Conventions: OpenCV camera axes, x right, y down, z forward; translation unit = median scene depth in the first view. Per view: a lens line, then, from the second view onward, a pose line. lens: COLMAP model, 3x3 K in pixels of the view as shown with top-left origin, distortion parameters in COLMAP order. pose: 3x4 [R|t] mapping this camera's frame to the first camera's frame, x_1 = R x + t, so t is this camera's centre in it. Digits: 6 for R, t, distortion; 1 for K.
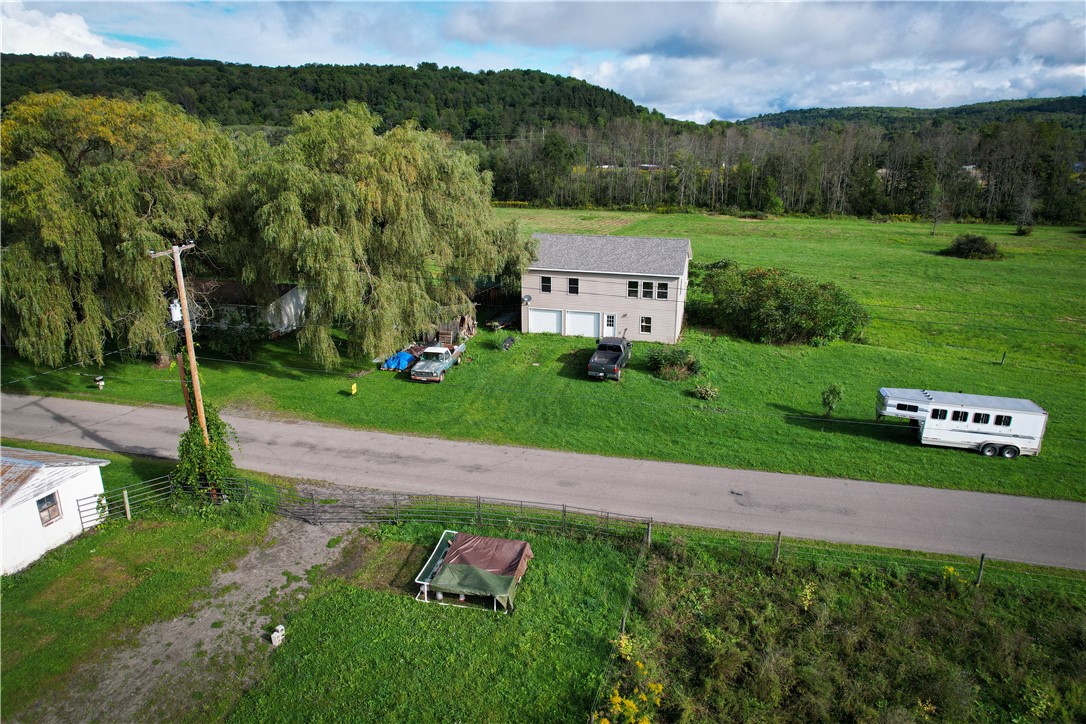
lens RADIAL K [[698.2, 0, 543.0], [0, 698.2, 362.0], [0, 0, 1]] dist [-0.088984, 0.087453]
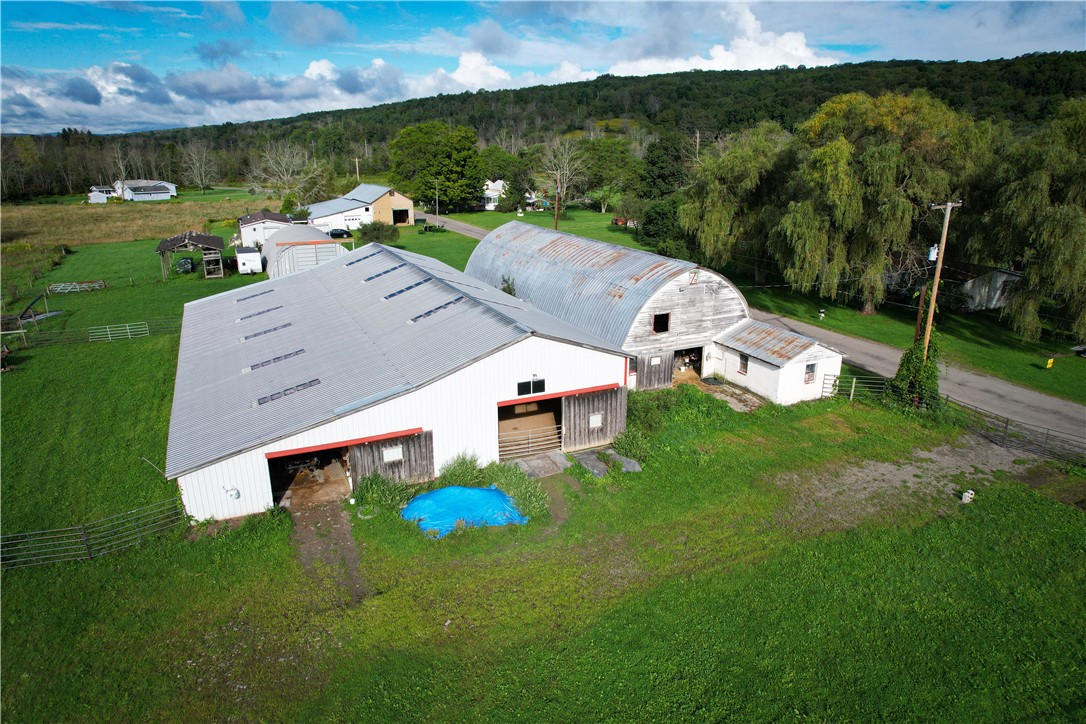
lens RADIAL K [[698.2, 0, 543.0], [0, 698.2, 362.0], [0, 0, 1]] dist [-0.088984, 0.087453]
pose [[0.638745, 0.226597, -0.735295, -0.002858], [-0.227326, 0.968566, 0.101008, 0.125496], [0.735070, 0.102633, 0.670178, -0.306122]]
